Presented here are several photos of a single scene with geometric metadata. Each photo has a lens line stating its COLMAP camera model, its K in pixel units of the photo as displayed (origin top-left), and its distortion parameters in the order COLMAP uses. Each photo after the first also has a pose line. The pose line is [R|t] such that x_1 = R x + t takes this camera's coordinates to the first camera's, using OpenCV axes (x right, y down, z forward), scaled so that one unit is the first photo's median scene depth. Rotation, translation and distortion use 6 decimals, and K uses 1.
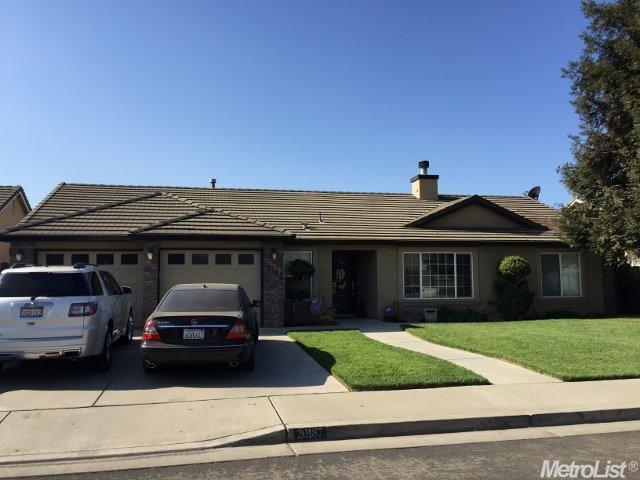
lens RADIAL K [[553.1, 0, 320.0], [0, 553.1, 240.0], [0, 0, 1]] dist [0.037375, -0.002507]
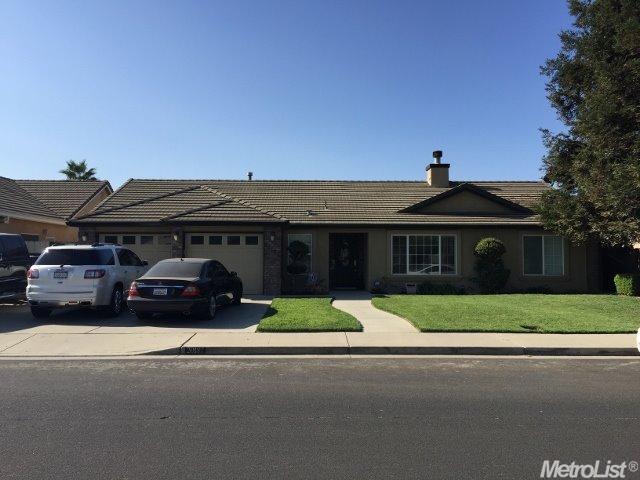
lens RADIAL K [[553.1, 0, 320.0], [0, 553.1, 240.0], [0, 0, 1]] dist [0.037375, -0.002507]
pose [[0.981898, 0.001673, -0.189403, 0.233695], [0.004833, 0.999414, 0.033885, -0.006954], [0.189349, -0.034187, 0.981315, -0.176782]]
